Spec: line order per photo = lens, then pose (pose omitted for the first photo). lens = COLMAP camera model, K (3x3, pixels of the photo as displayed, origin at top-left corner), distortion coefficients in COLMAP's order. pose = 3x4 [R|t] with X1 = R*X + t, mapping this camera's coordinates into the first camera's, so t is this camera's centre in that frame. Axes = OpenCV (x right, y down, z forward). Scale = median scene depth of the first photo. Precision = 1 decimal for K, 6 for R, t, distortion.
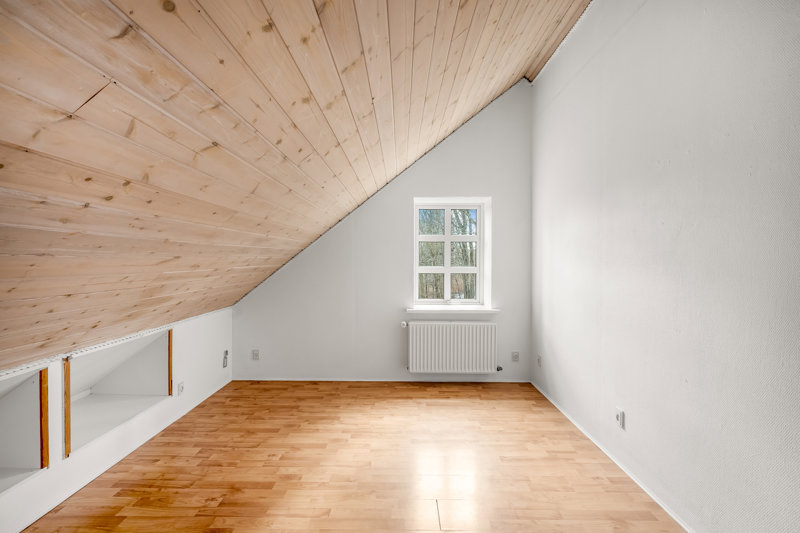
lens RADIAL K [[366.7, 0, 424.5], [0, 366.7, 266.3], [0, 0, 1]] dist [-0.000445, -0.000230]
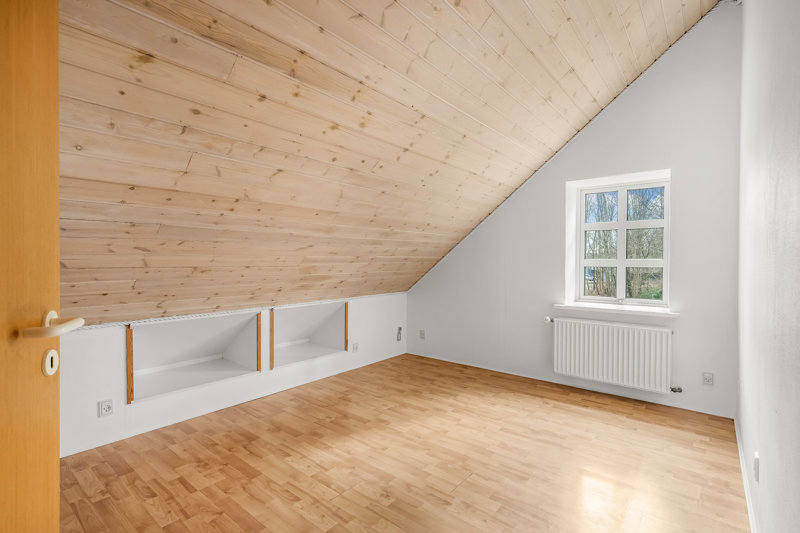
lens RADIAL K [[380.6, 0, 402.0], [0, 380.6, 263.7], [0, 0, 1]] dist [0.000676, 0.000031]
pose [[0.781513, 0.005314, -0.623866, 0.338263], [-0.008052, 0.999966, -0.001569, 0.027285], [0.623837, 0.006250, 0.781530, 0.016261]]
